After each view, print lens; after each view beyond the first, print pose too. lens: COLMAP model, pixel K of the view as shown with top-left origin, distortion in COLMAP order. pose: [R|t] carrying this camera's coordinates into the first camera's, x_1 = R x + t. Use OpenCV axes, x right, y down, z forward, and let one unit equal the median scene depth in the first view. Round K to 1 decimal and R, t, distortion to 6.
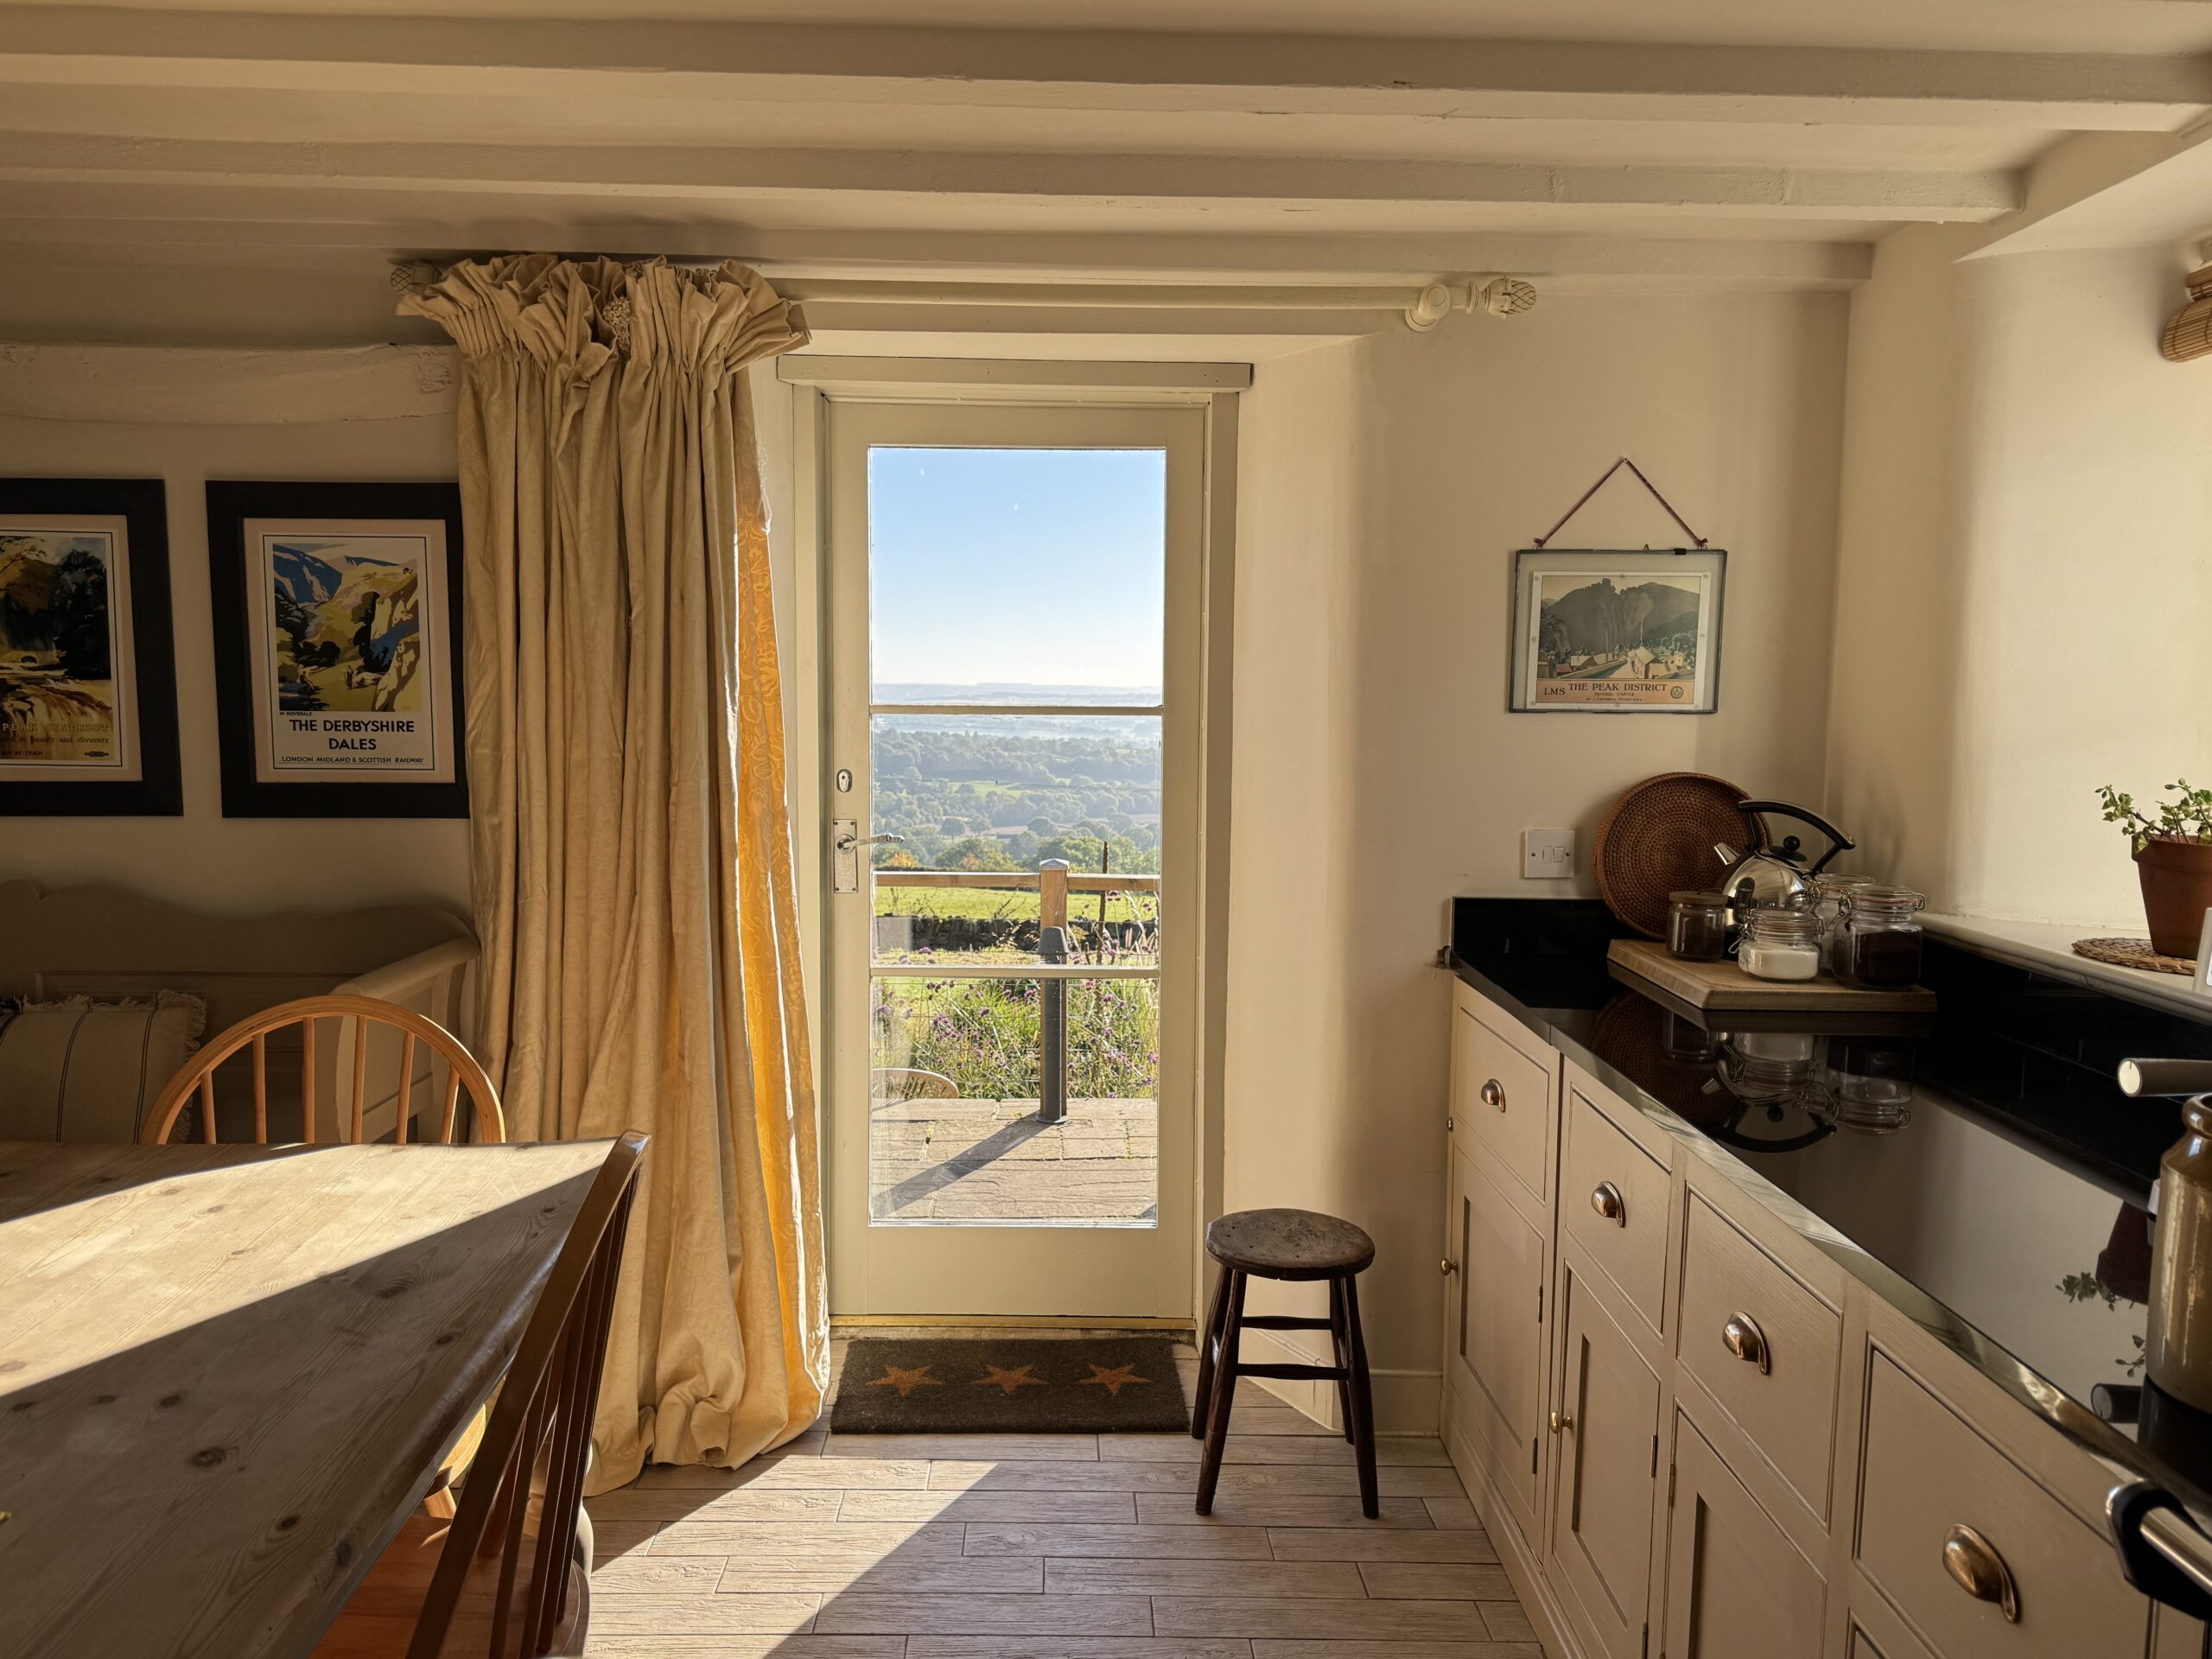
lens RADIAL K [[1591.8, 0, 1106.0], [0, 1591.8, 829.5], [0, 0, 1]] dist [0.079834, -0.147894]
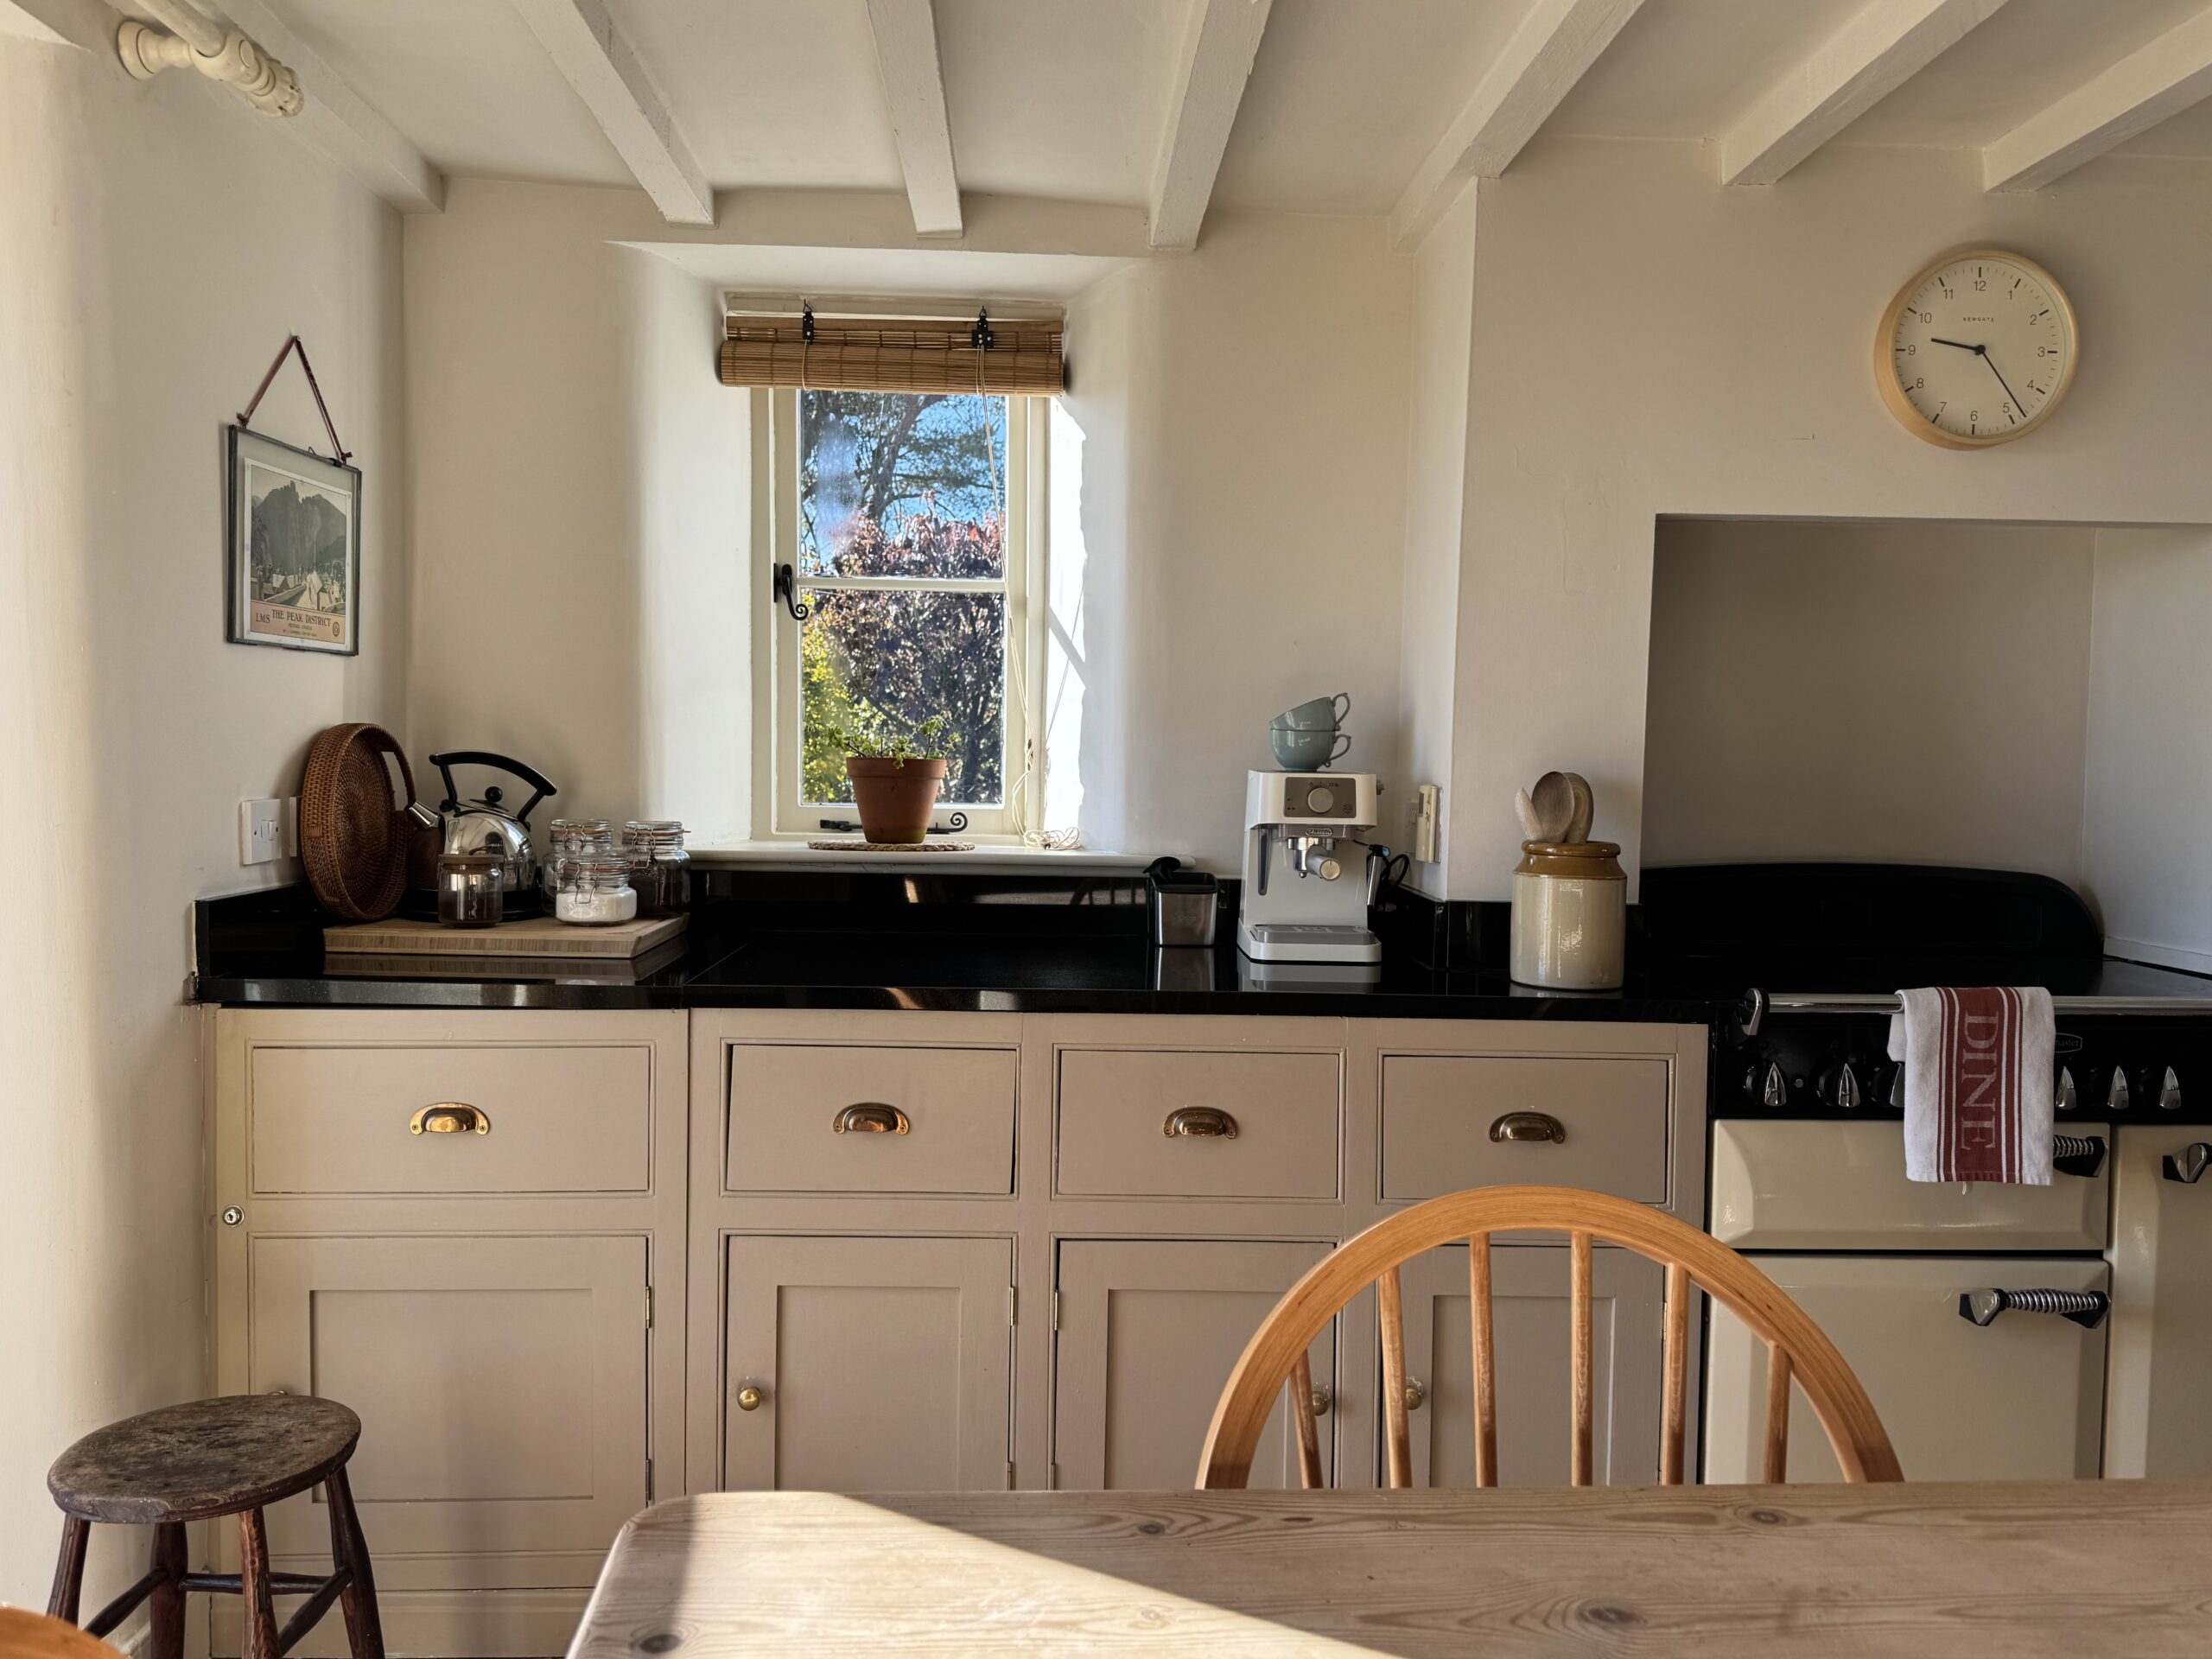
lens RADIAL K [[1591.8, 0, 1106.0], [0, 1591.8, 829.5], [0, 0, 1]] dist [0.079834, -0.147894]
pose [[-0.038782, -0.064712, 0.997150, -0.513836], [0.074582, 0.994930, 0.067469, -0.007343], [-0.996461, 0.076986, -0.033759, 0.632911]]
